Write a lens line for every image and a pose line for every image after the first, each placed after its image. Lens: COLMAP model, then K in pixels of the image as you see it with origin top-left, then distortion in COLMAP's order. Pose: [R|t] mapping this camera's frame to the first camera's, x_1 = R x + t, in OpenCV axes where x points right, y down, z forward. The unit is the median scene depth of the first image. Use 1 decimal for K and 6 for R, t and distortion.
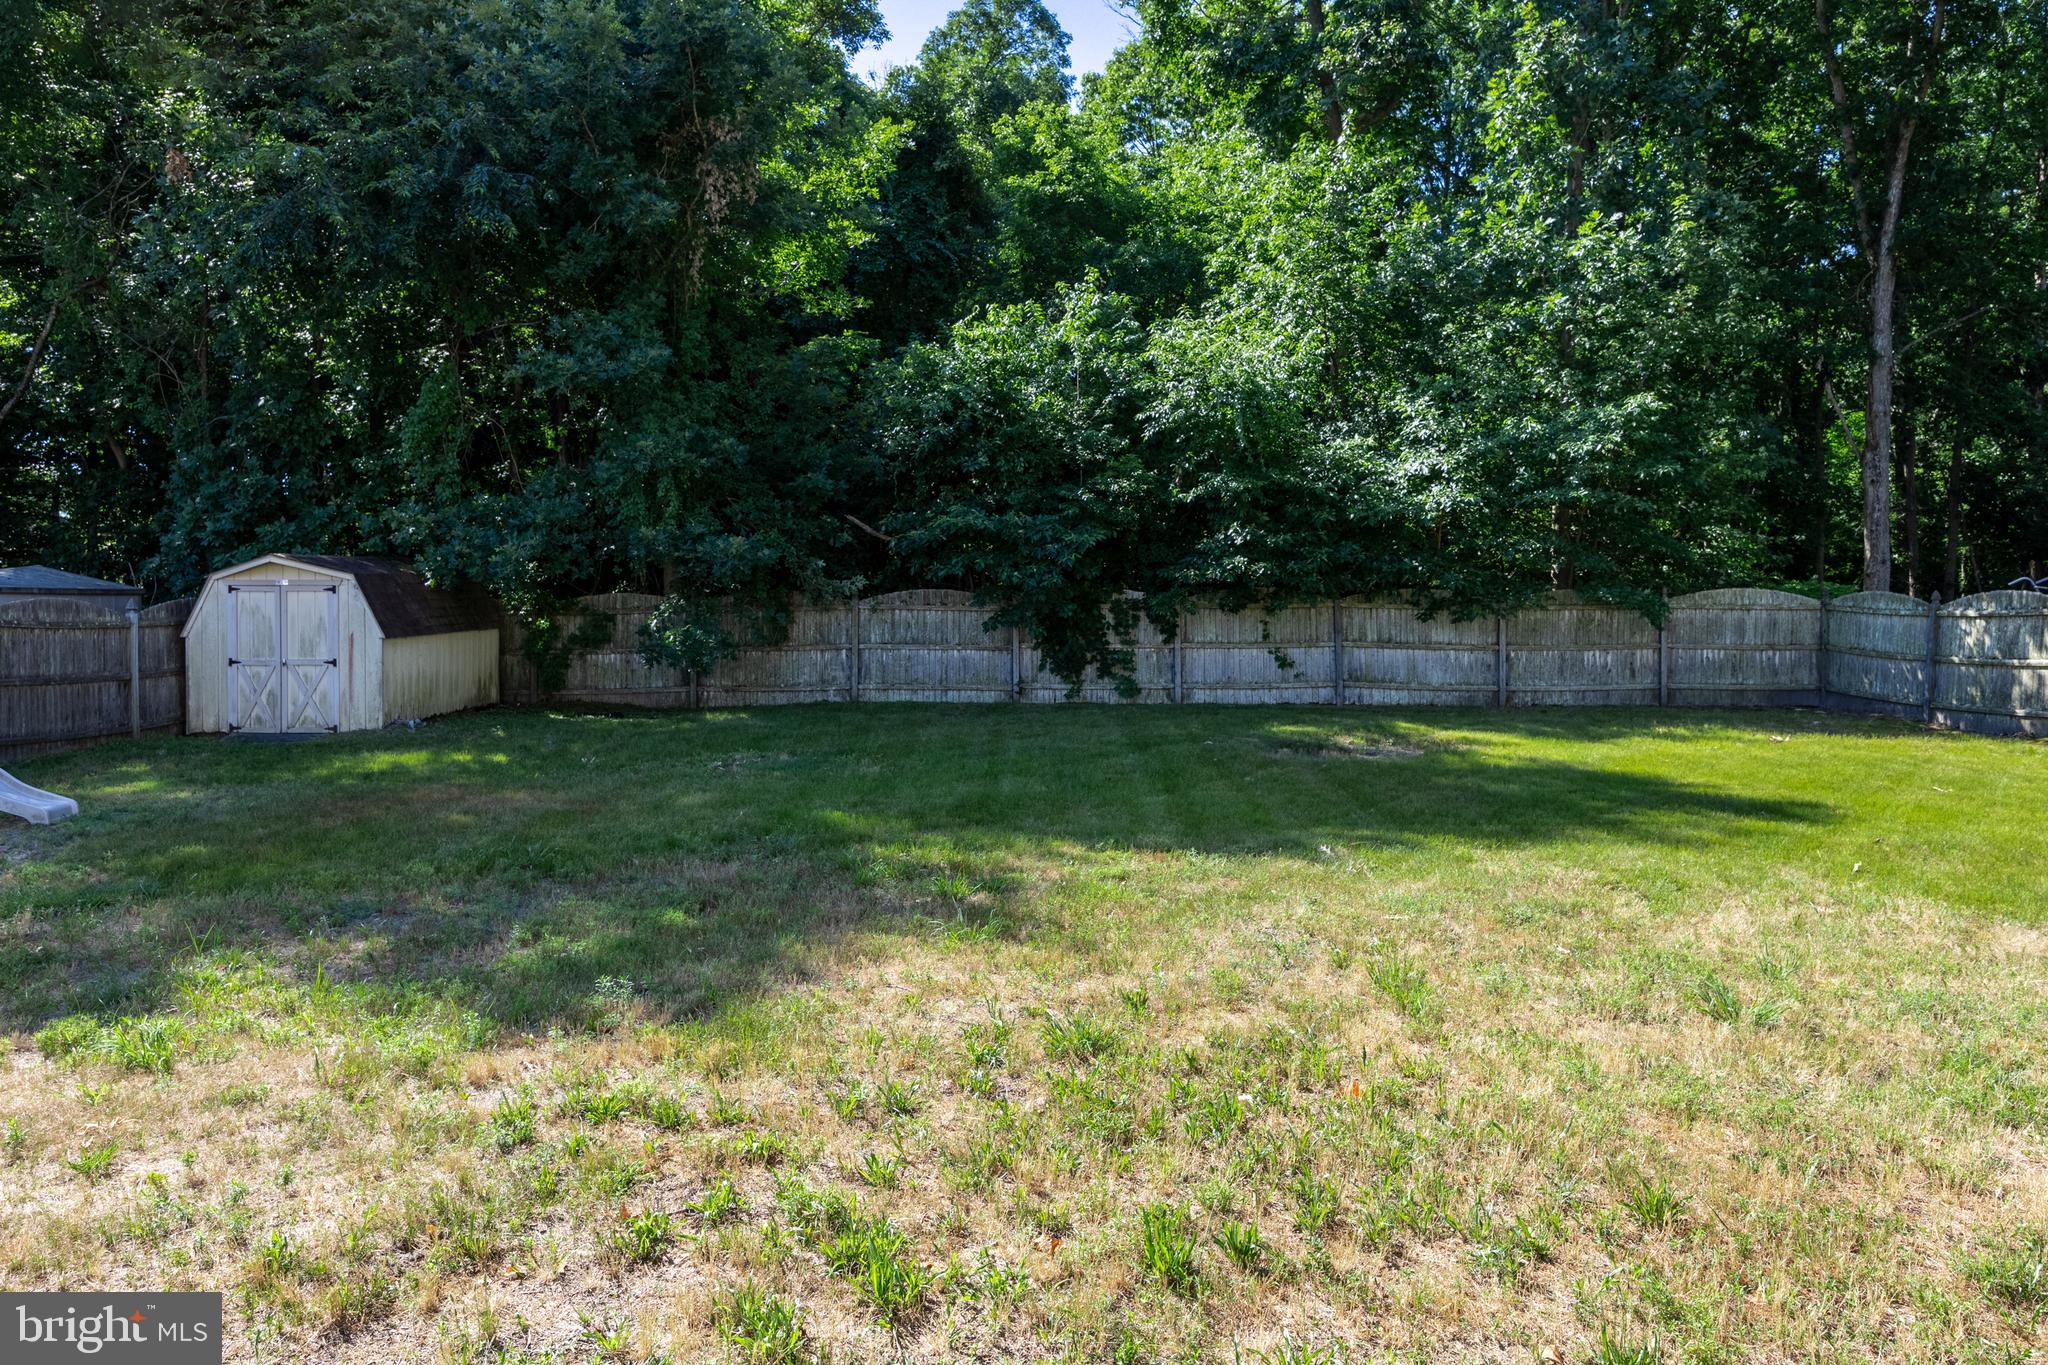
lens RADIAL K [[1494.8, 0, 1024.5], [0, 1494.8, 609.7], [0, 0, 1]] dist [-0.004151, 0.000987]
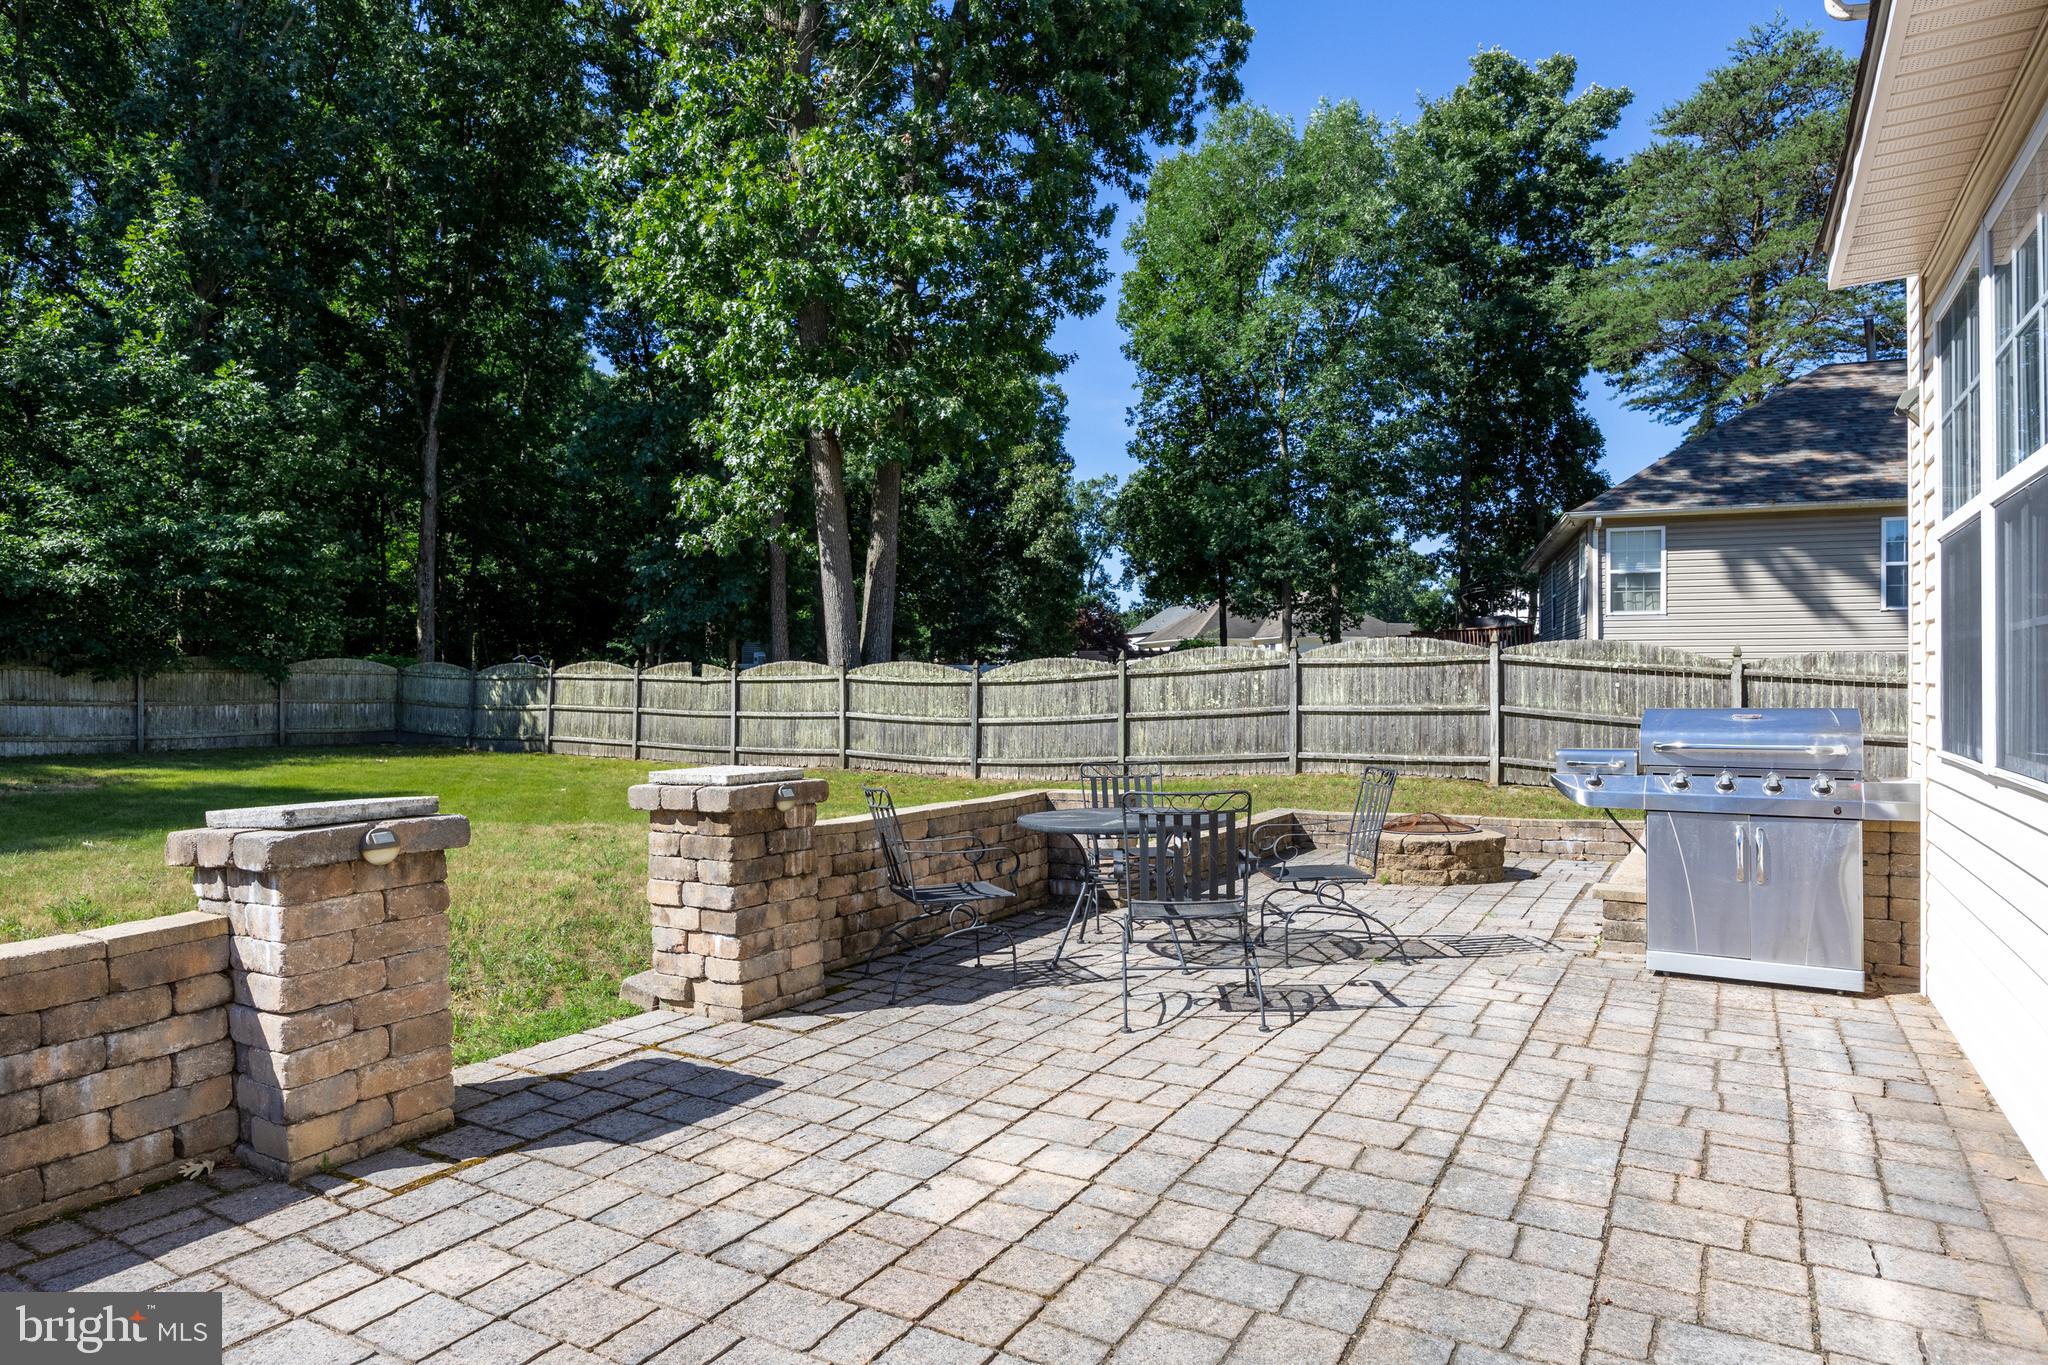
lens RADIAL K [[1235.3, 0, 1024.0], [0, 1235.3, 682.5], [0, 0, 1]] dist [-0.030215, -0.000450]
pose [[0.544452, 0.005289, 0.838775, -0.111018], [-0.008075, 0.999967, -0.001064, 0.003549], [-0.838753, -0.006194, 0.544477, -0.128712]]
